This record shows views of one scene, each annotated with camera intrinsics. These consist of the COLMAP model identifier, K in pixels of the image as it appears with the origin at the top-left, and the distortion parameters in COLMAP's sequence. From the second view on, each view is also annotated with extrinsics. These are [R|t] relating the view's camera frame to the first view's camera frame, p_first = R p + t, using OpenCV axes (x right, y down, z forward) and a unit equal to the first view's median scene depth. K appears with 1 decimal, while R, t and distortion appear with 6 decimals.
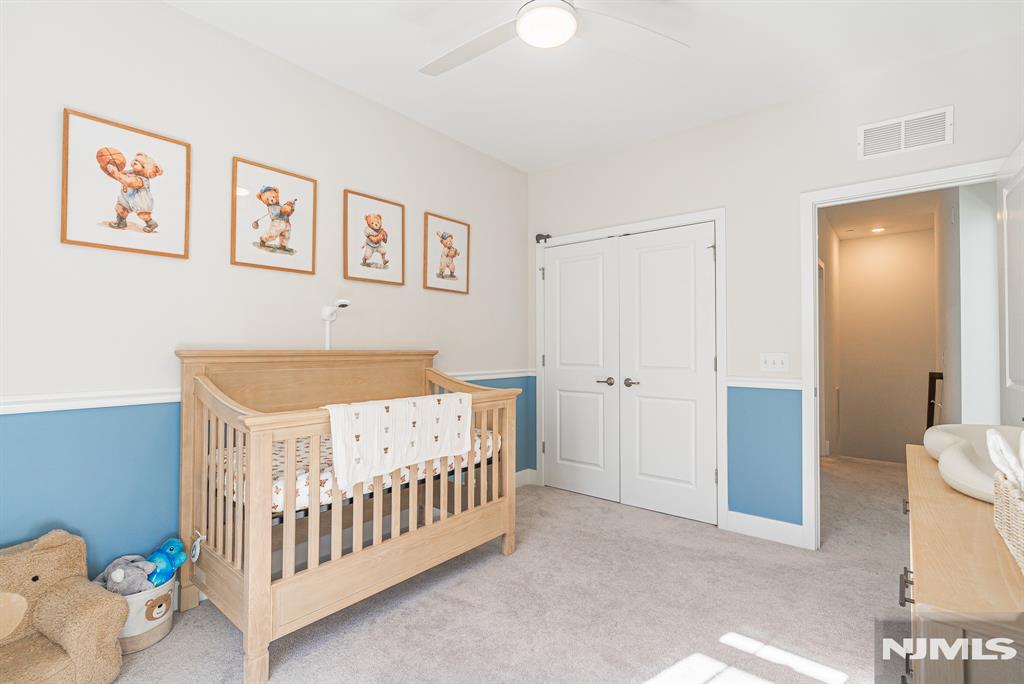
lens RADIAL K [[472.9, 0, 505.9], [0, 472.9, 340.2], [0, 0, 1]] dist [-0.006017, 0.000024]
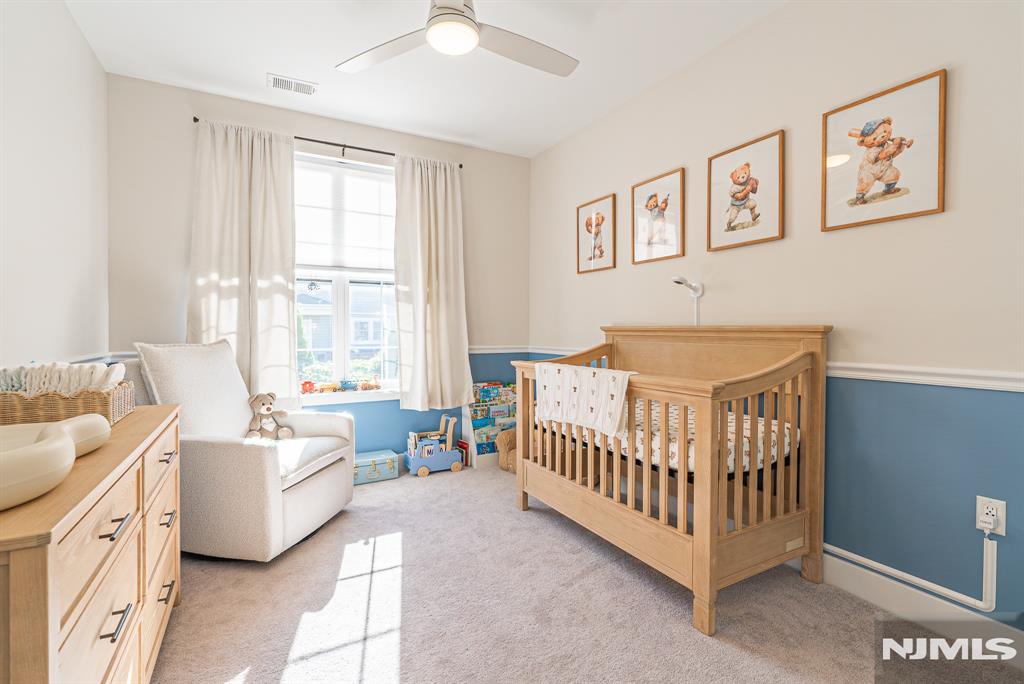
lens RADIAL K [[472.9, 0, 508.6], [0, 472.9, 337.5], [0, 0, 1]] dist [-0.006017, 0.000024]
pose [[-0.362548, 0.010055, -0.931911, 0.677288], [0.013893, 0.999889, 0.005384, 0.032459], [0.931861, -0.010995, -0.362648, 0.927499]]
